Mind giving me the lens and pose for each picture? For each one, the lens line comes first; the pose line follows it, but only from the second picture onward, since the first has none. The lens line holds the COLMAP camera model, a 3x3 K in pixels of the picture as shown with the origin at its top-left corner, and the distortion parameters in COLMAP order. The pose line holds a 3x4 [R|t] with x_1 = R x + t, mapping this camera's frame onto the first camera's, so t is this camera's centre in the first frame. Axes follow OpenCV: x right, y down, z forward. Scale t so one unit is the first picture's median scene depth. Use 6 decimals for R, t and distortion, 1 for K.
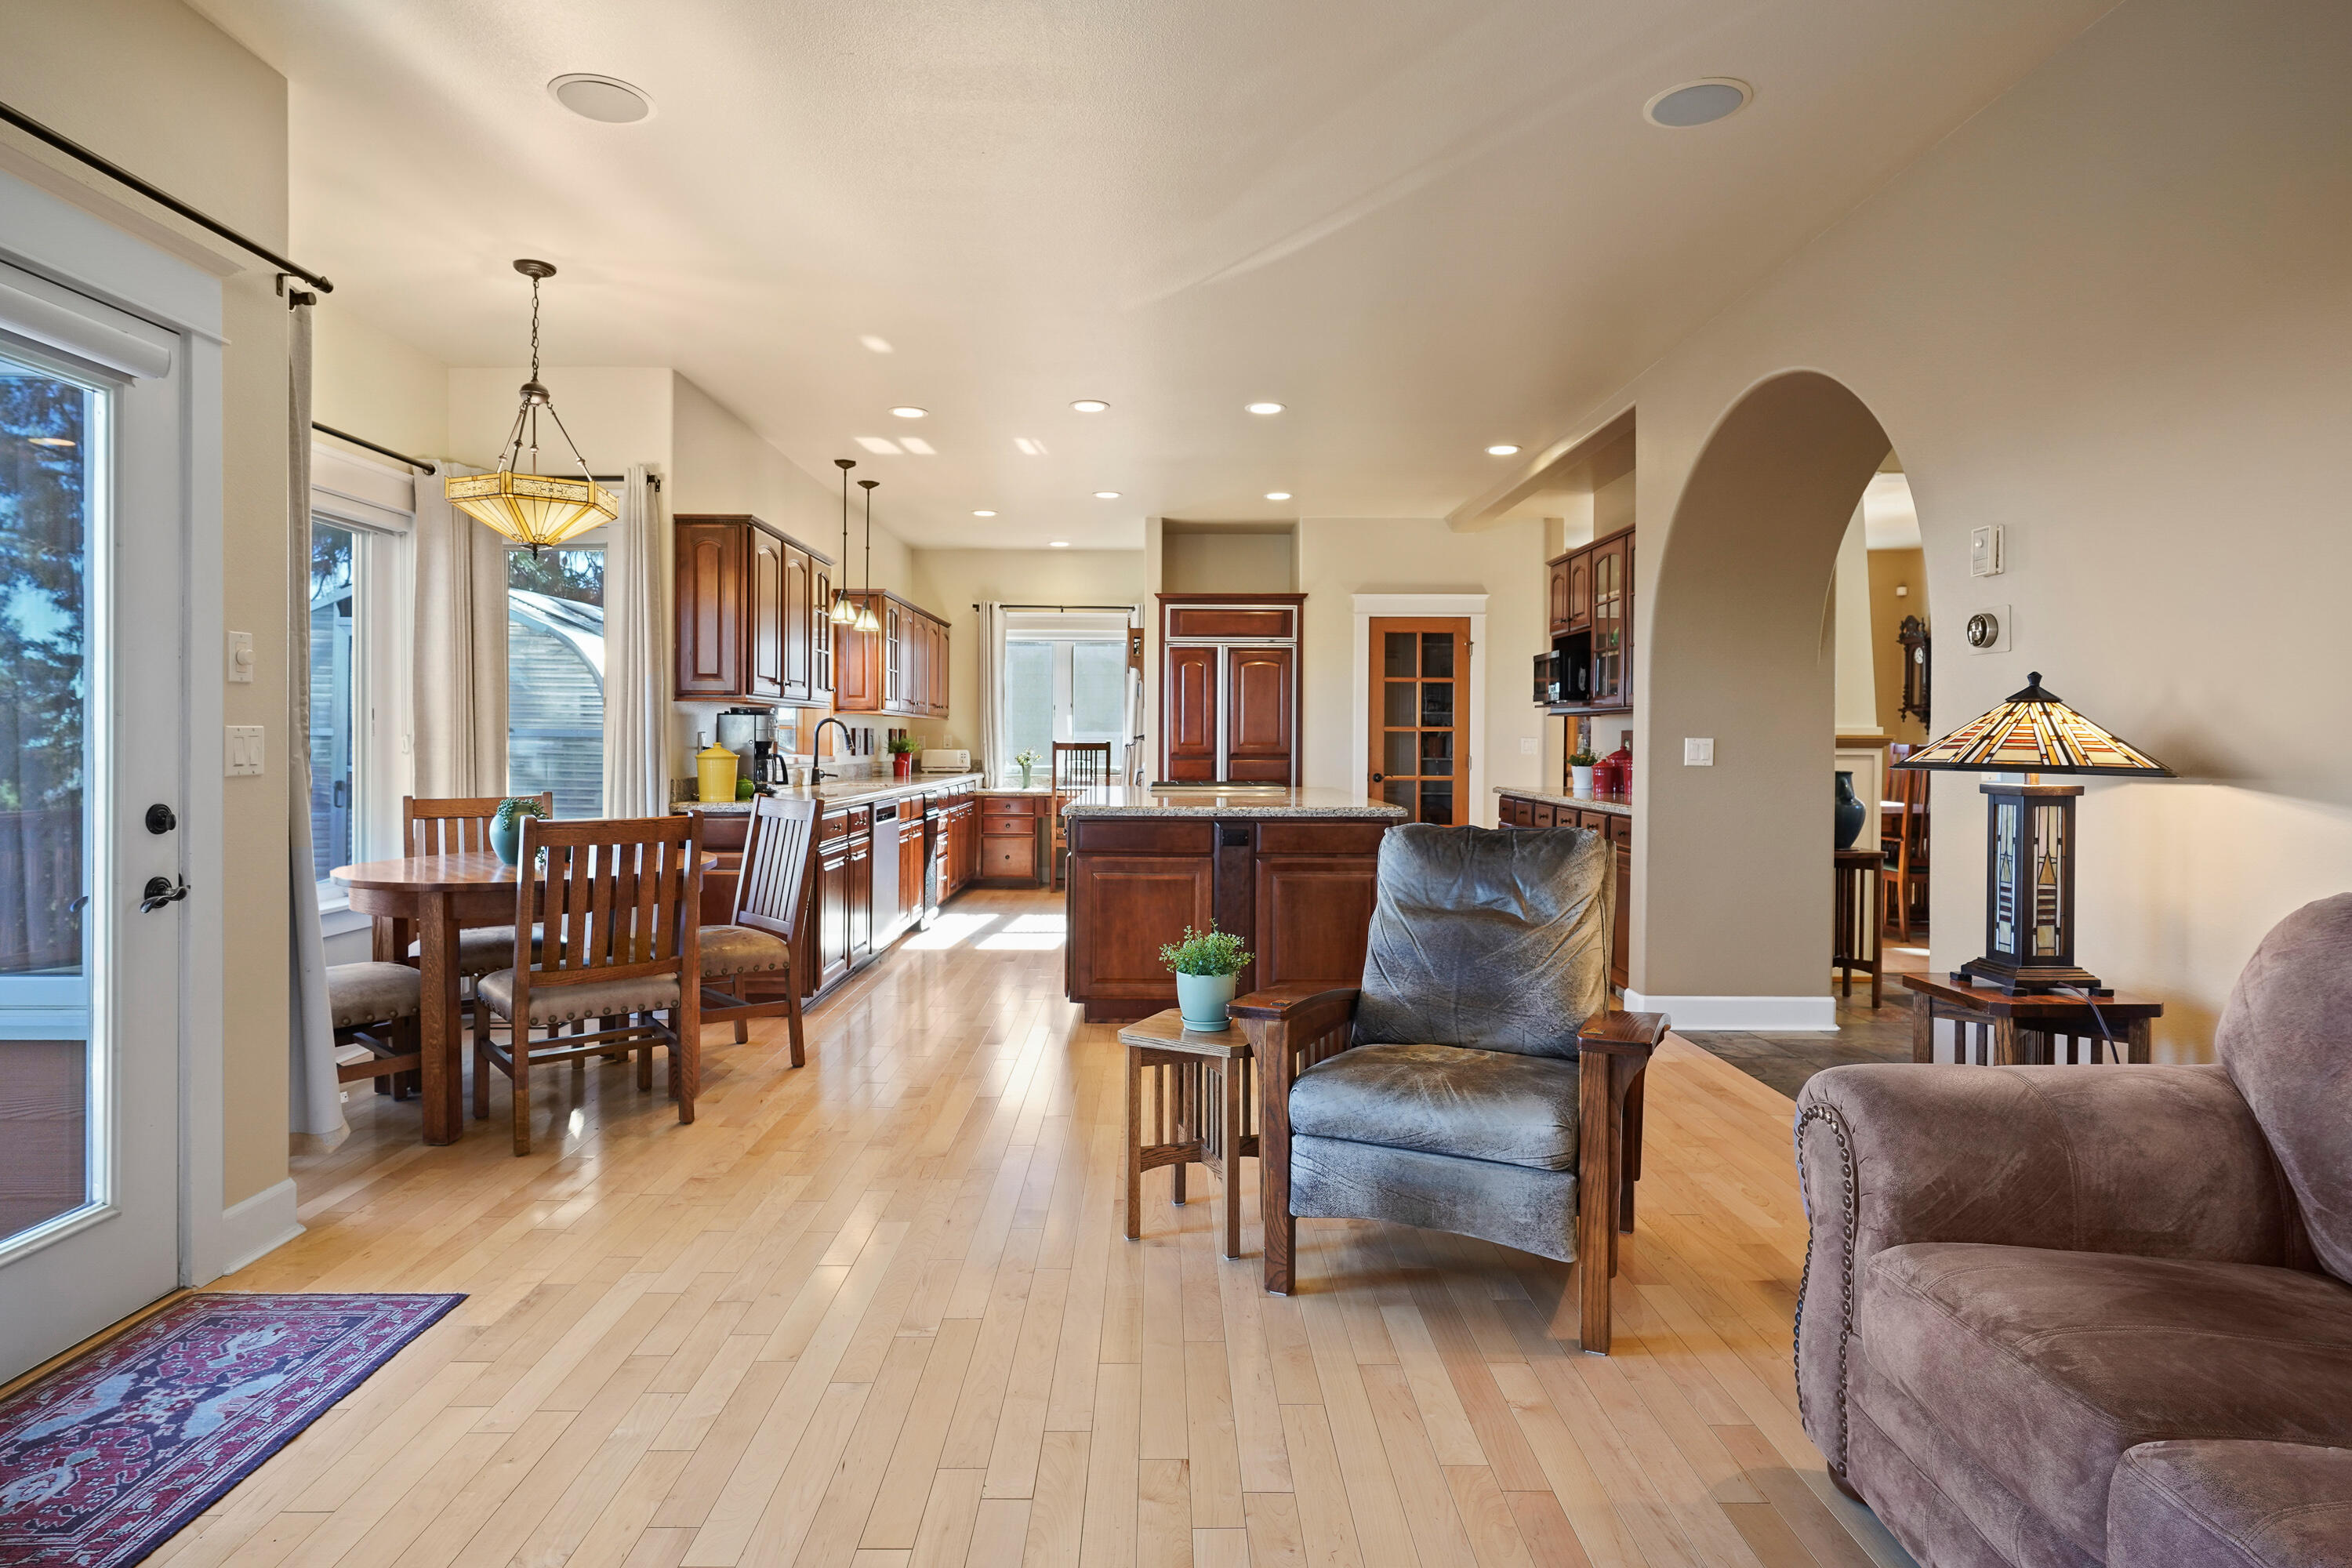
lens RADIAL K [[1256.4, 0, 1176.6], [0, 1256.4, 736.2], [0, 0, 1]] dist [-0.000063, -0.000011]
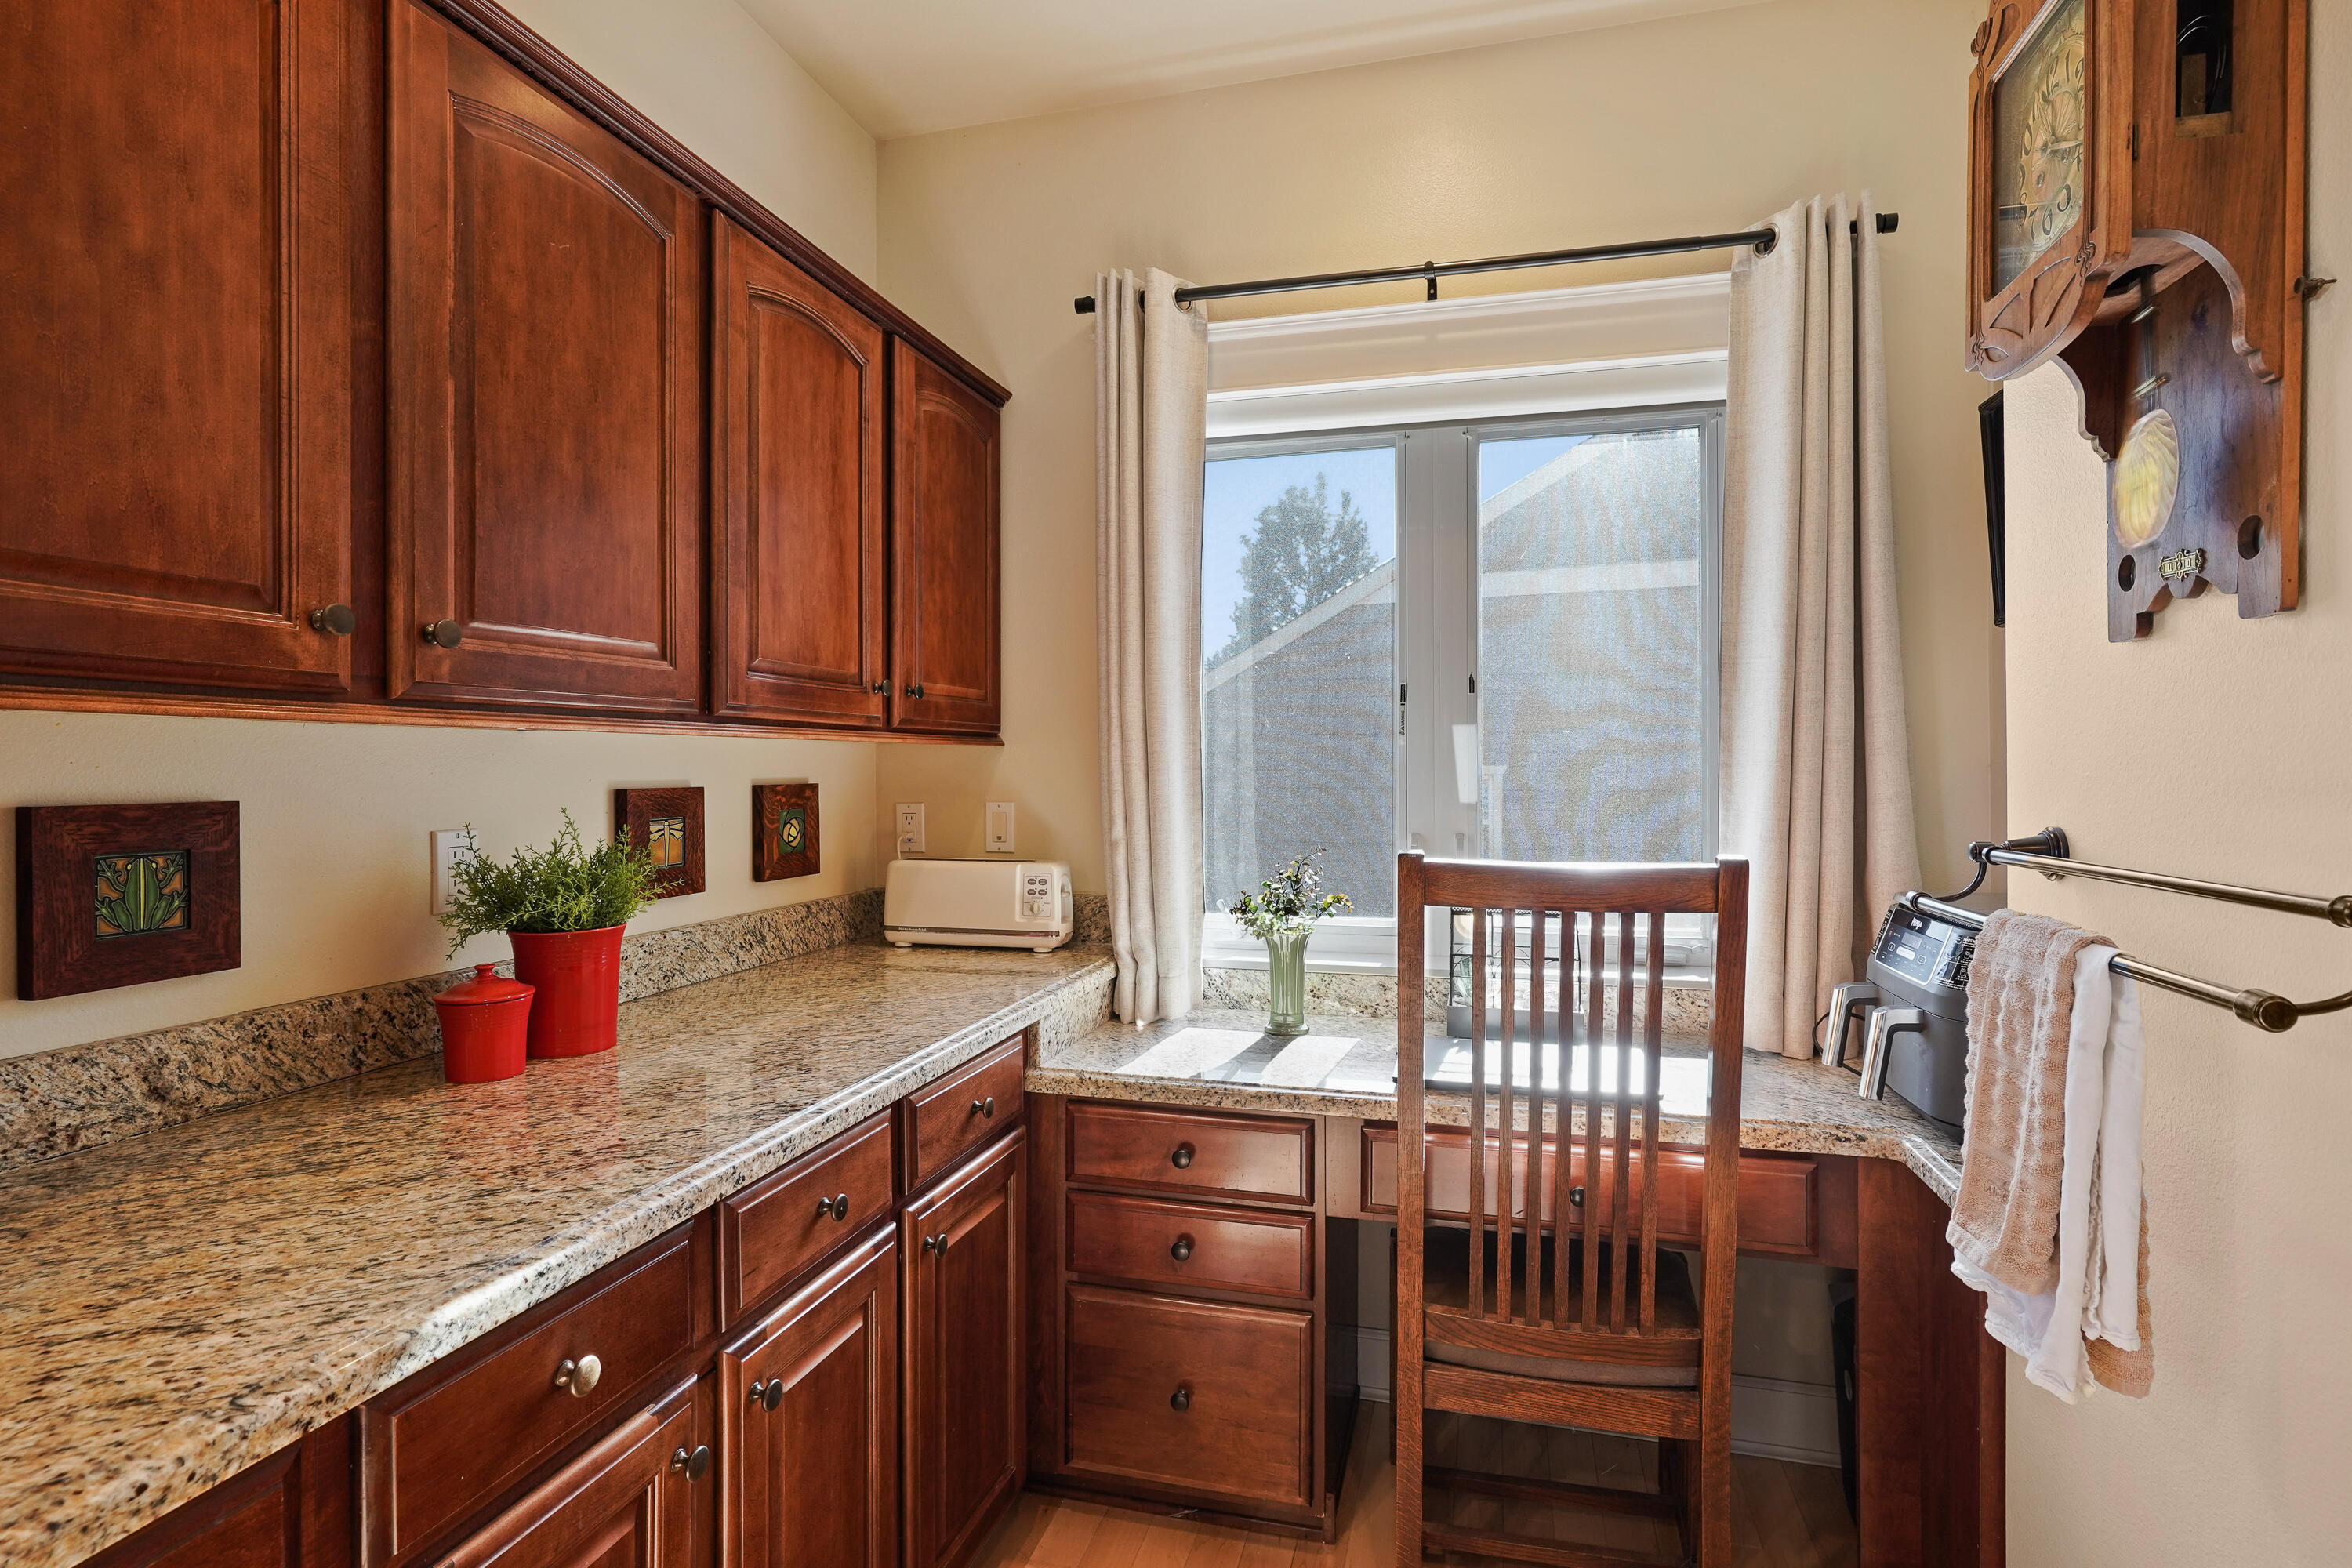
lens RADIAL K [[1155.4, 0, 1176.0], [0, 1155.4, 784.0], [0, 0, 1]] dist [-0.000155, -0.000013]
pose [[0.964542, -0.003567, -0.263907, -0.080210], [0.005144, 0.999973, 0.005286, -0.006623], [0.263881, -0.006457, 0.964534, 0.777837]]
